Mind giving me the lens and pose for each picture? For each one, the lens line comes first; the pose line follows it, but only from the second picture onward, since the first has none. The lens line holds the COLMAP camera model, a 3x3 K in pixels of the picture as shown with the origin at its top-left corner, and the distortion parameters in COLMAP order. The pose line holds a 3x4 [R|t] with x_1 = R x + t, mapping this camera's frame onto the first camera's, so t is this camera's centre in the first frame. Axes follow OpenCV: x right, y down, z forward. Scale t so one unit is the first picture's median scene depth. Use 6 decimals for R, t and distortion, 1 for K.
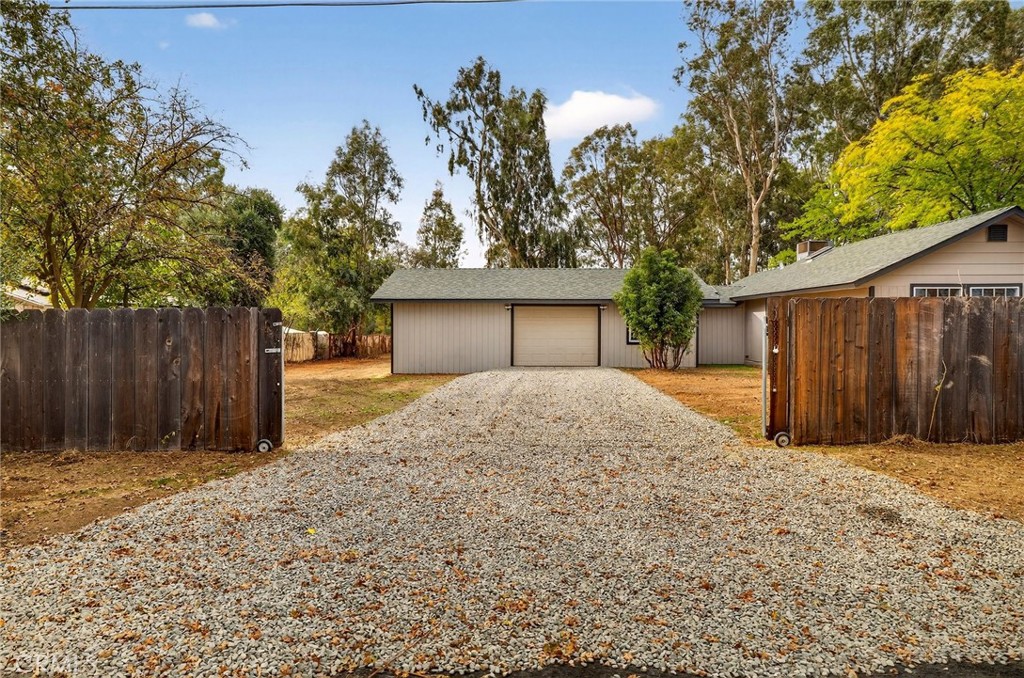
lens RADIAL K [[569.0, 0, 510.5], [0, 569.0, 328.5], [0, 0, 1]] dist [0.004206, 0.000652]
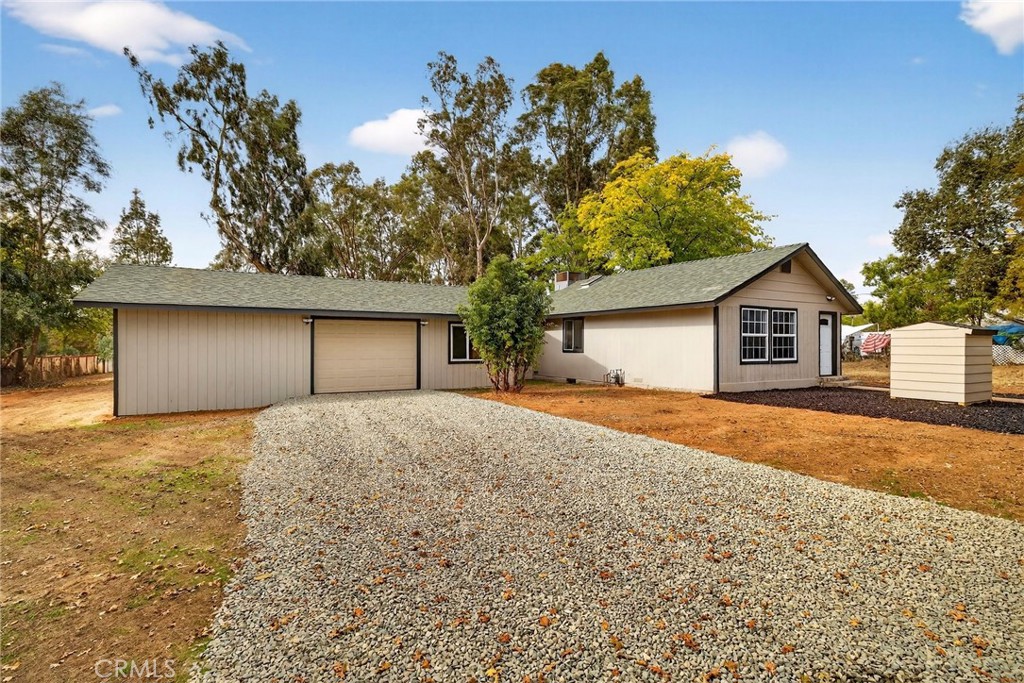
lens RADIAL K [[482.9, 0, 512.0], [0, 482.9, 341.5], [0, 0, 1]] dist [-0.004032, -0.000526]
pose [[0.859530, 0.003705, 0.511072, -0.044317], [0.002967, 0.999921, -0.012239, 0.000801], [-0.511077, 0.012036, 0.859451, 0.118970]]
